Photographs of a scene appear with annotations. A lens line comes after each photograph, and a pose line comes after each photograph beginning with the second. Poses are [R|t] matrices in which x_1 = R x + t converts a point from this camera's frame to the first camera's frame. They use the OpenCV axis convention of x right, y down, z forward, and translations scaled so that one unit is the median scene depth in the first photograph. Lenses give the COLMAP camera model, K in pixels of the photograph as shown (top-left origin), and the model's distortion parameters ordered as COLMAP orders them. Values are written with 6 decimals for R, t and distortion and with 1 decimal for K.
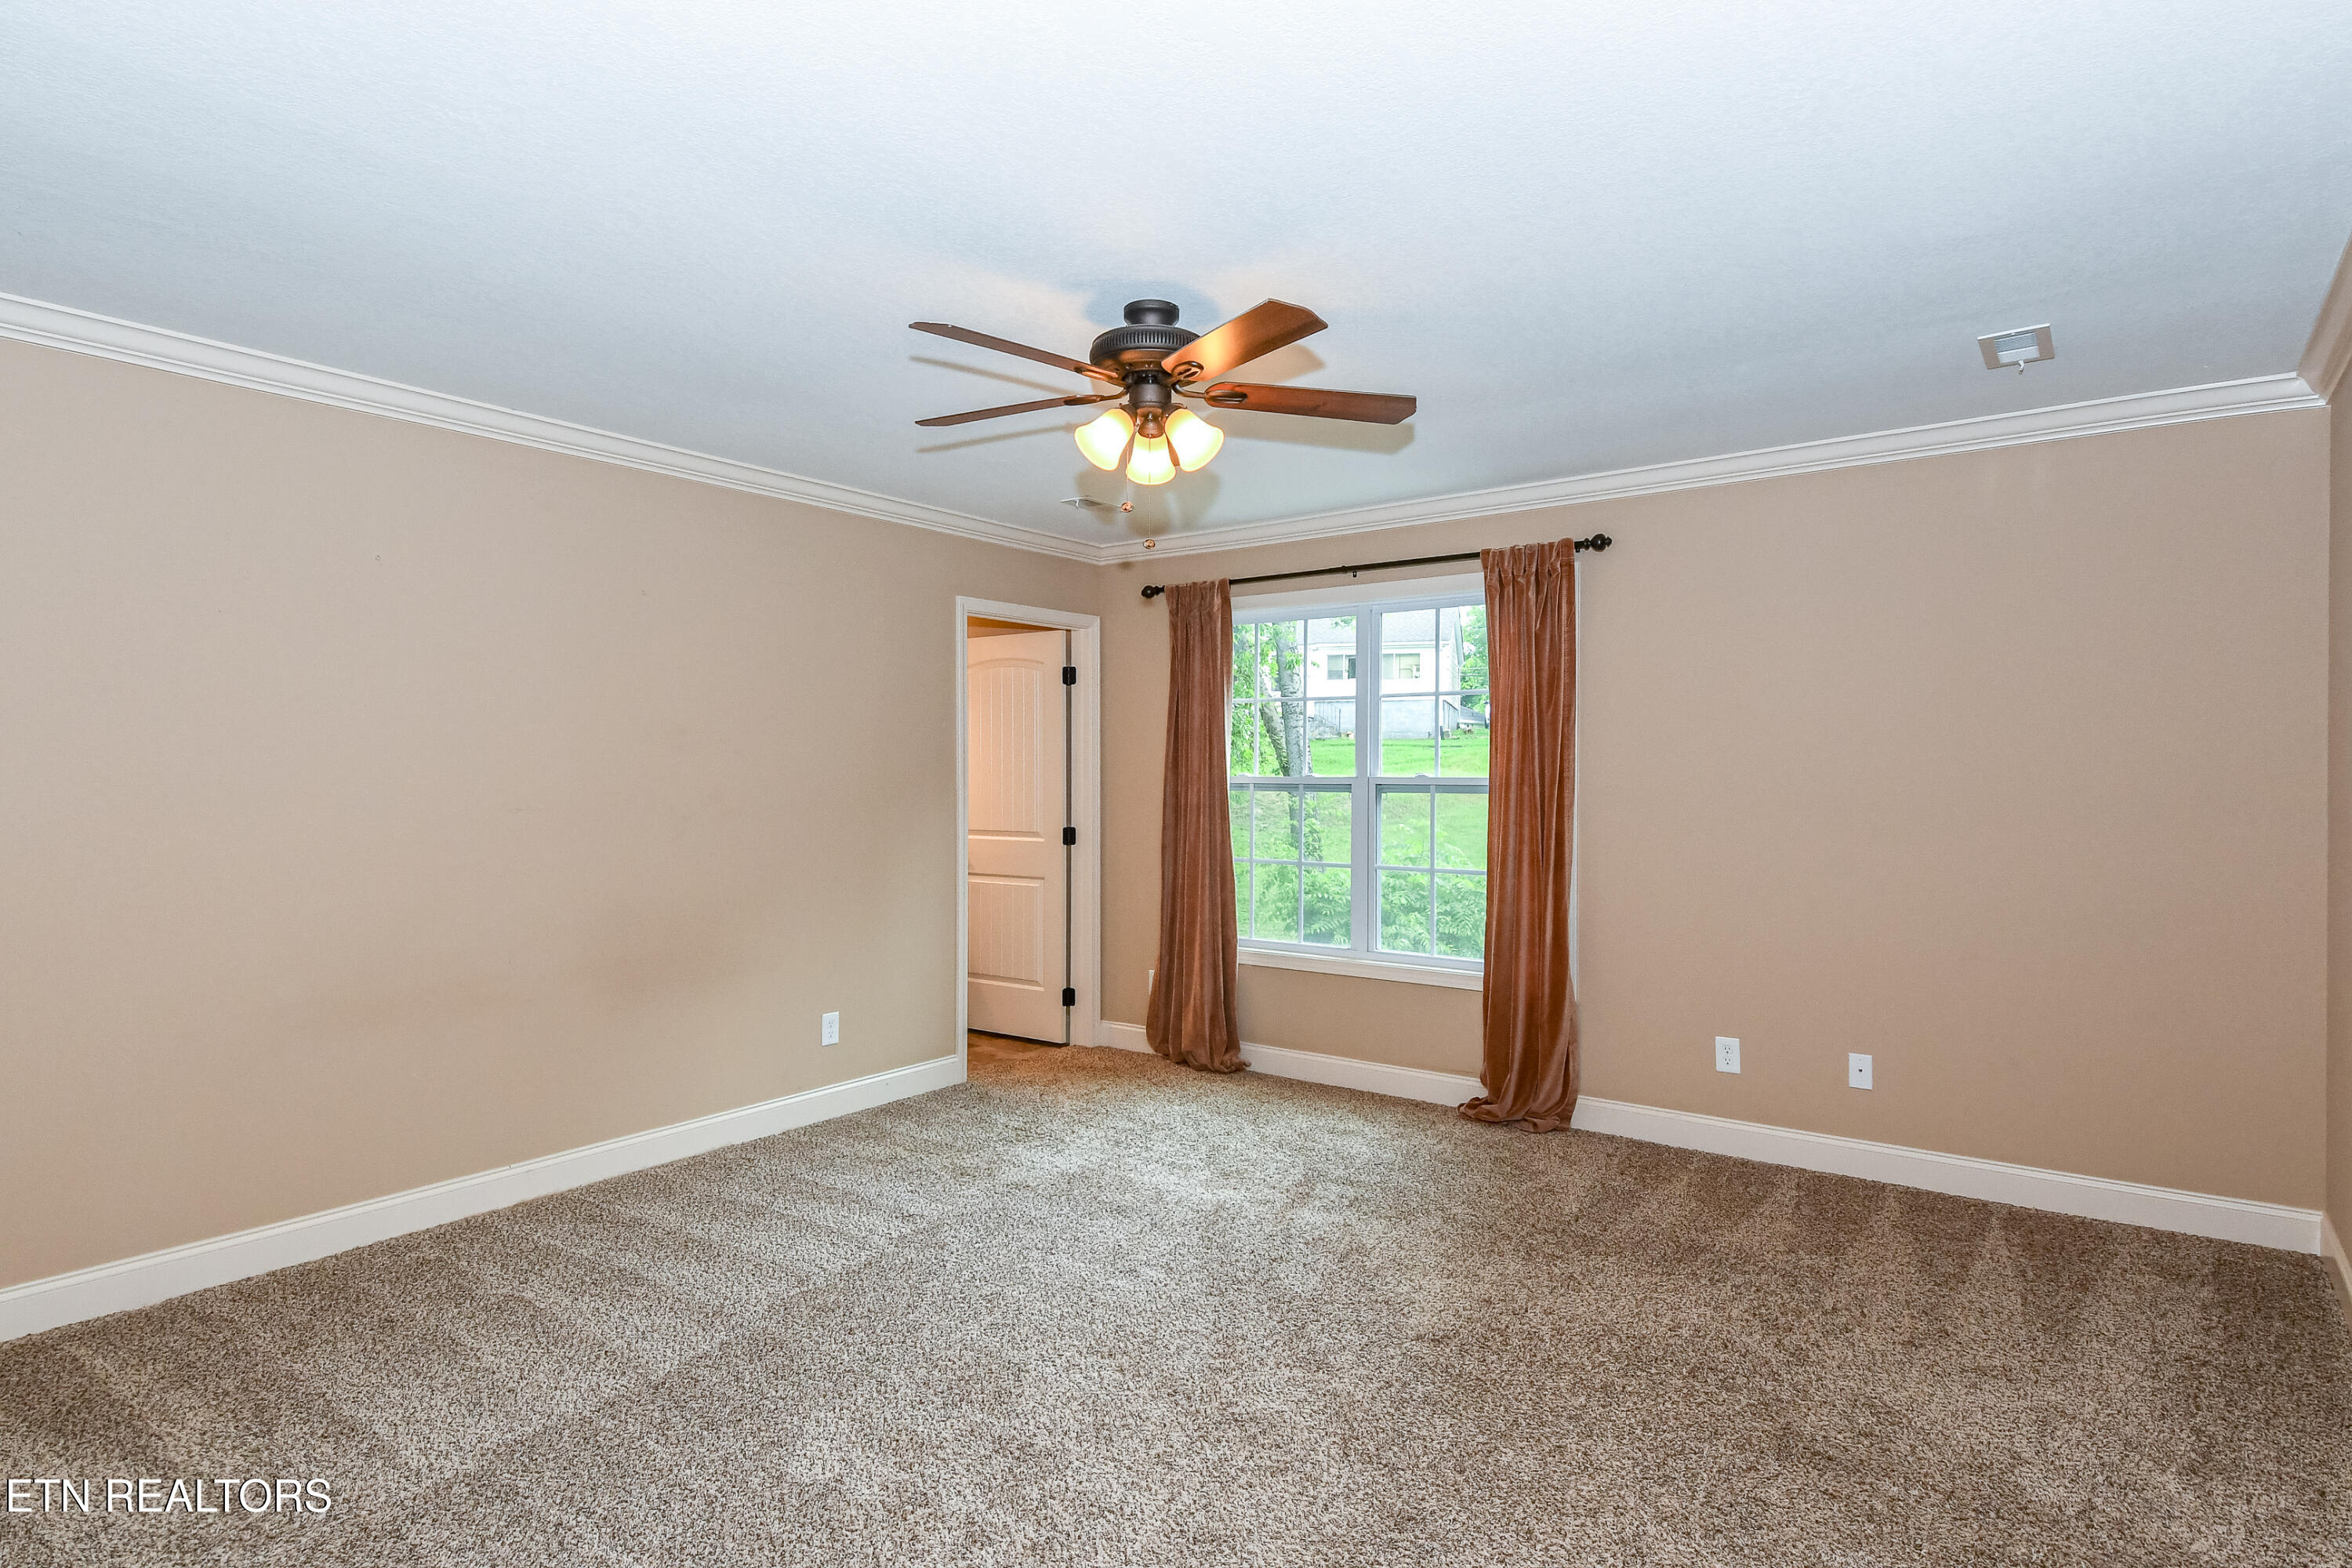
lens RADIAL K [[1271.3, 0, 1216.8], [0, 1271.3, 766.5], [0, 0, 1]] dist [0.079821, -0.054992]
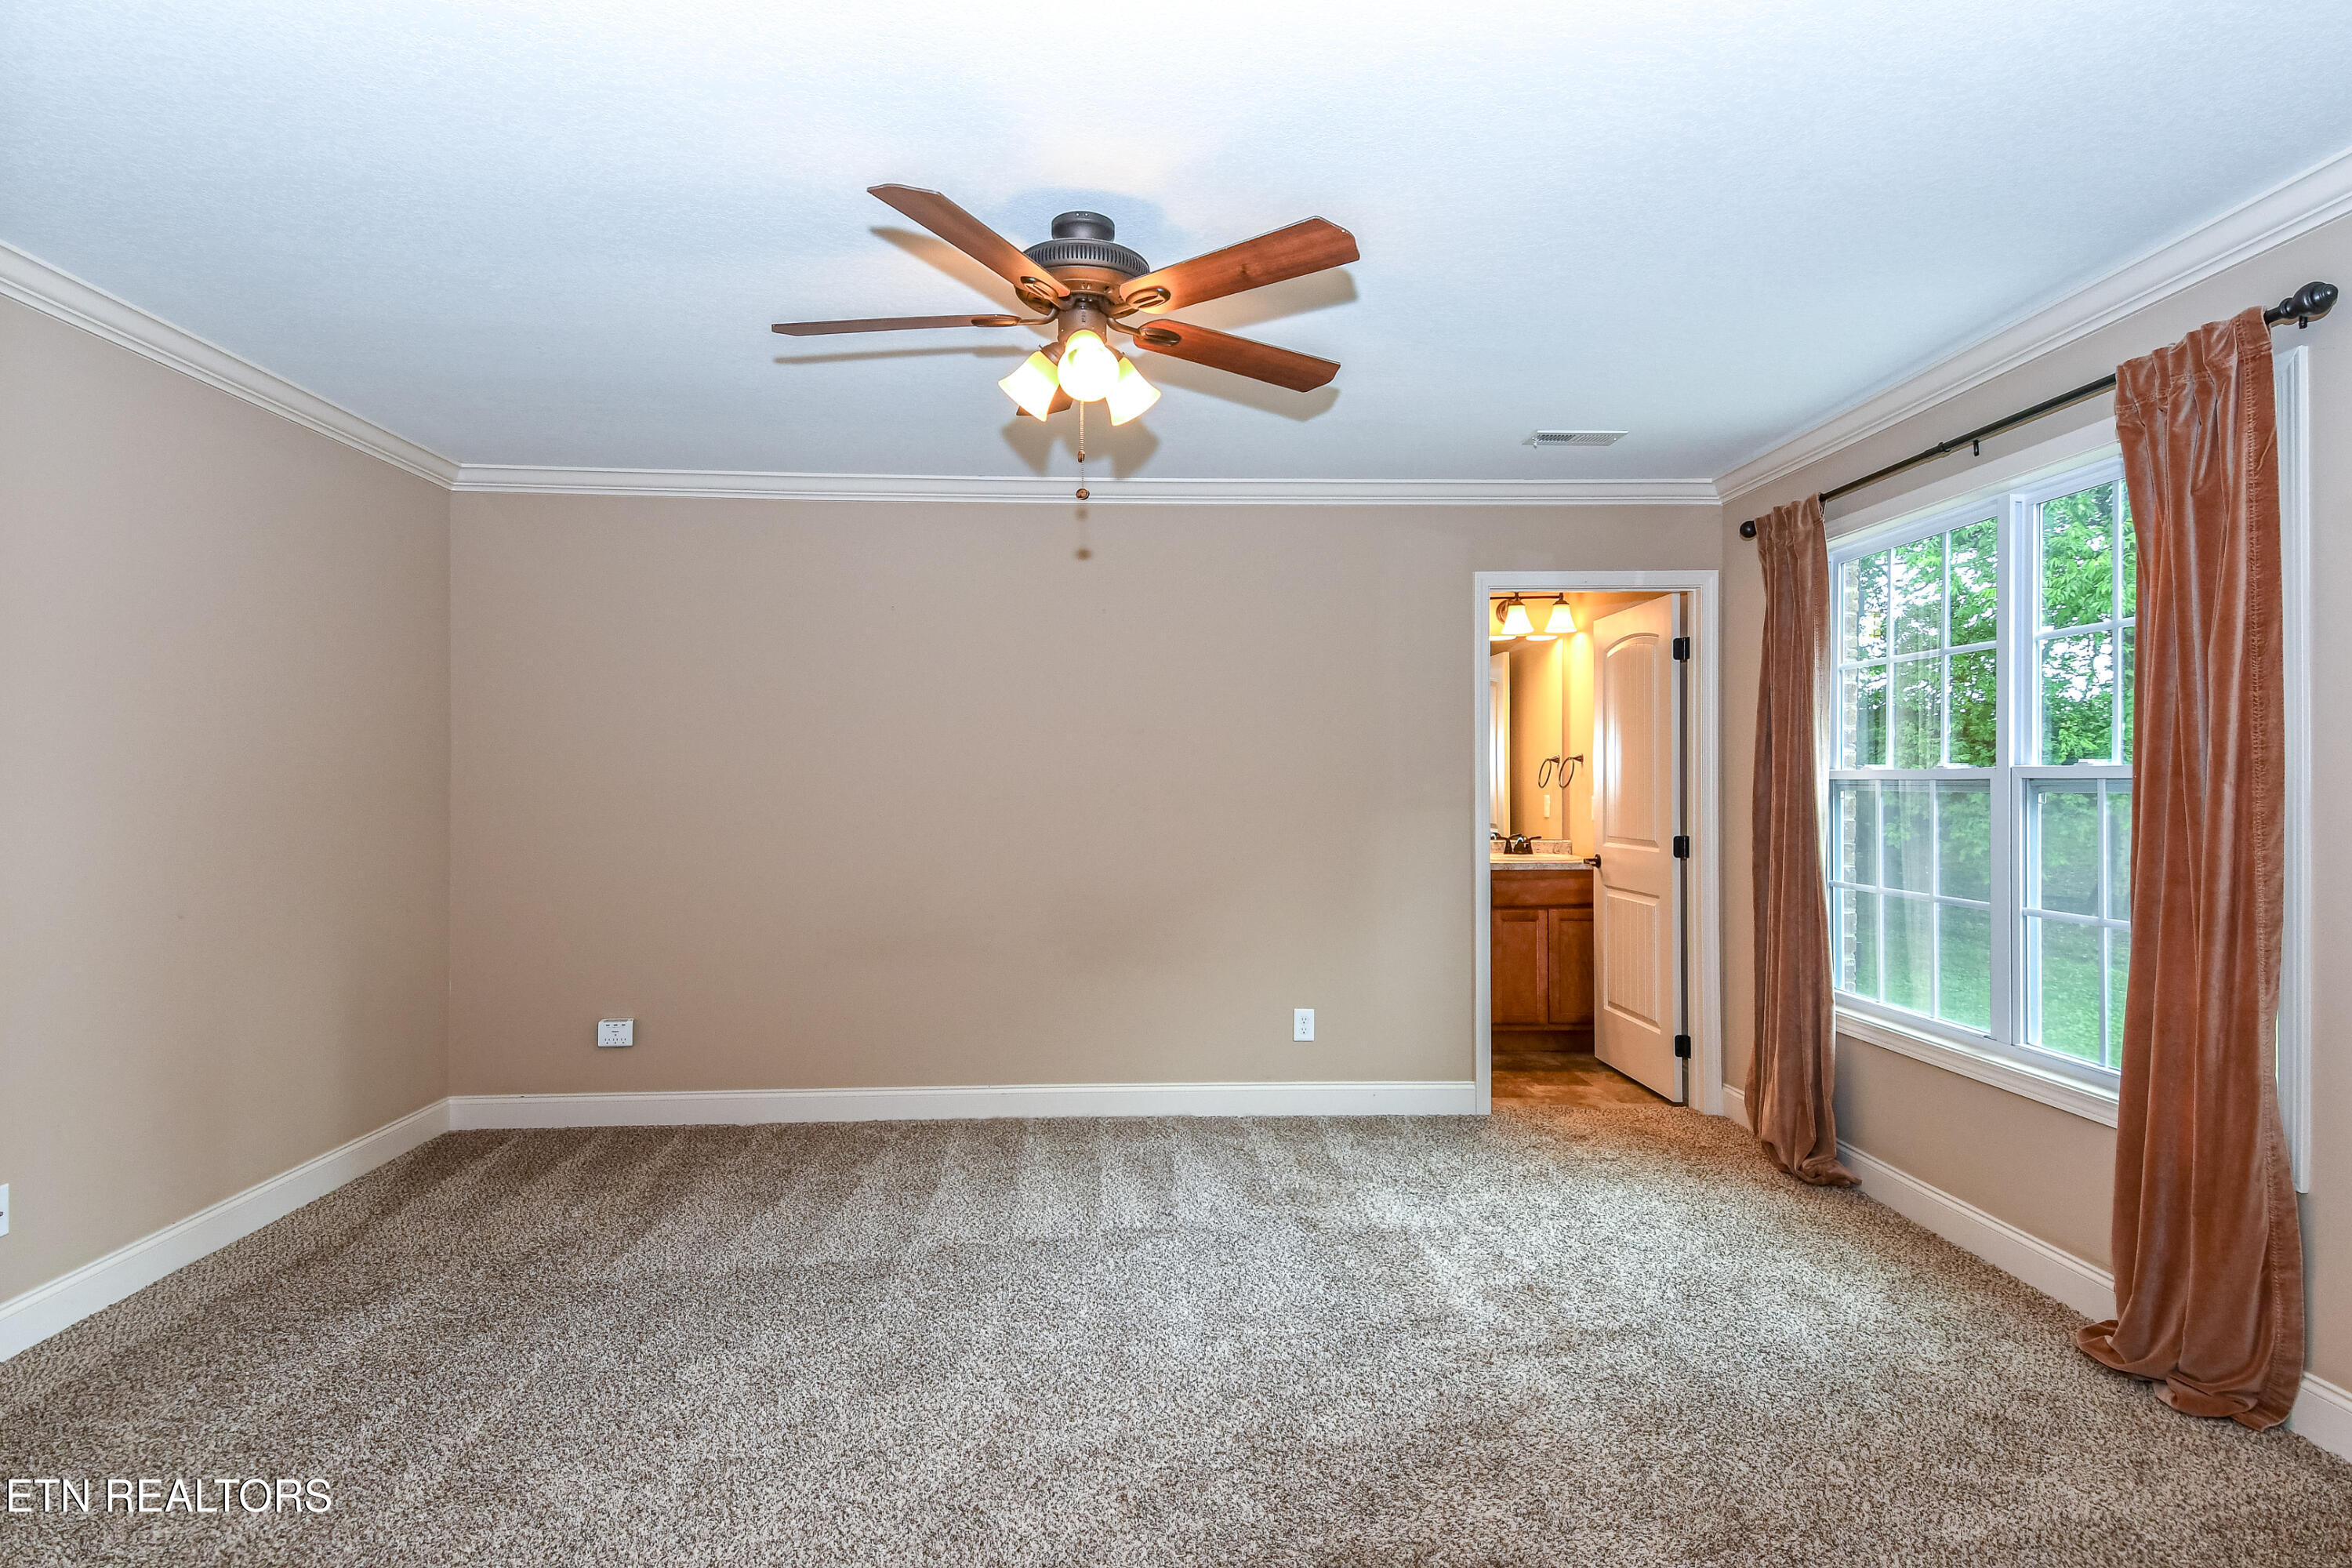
lens RADIAL K [[1271.3, 0, 1216.8], [0, 1271.3, 766.5], [0, 0, 1]] dist [0.079821, -0.054992]
pose [[0.620038, -0.011073, -0.784493, 0.426209], [0.002186, 0.999921, -0.012386, 0.016000], [0.784569, 0.005965, 0.620013, 0.325932]]
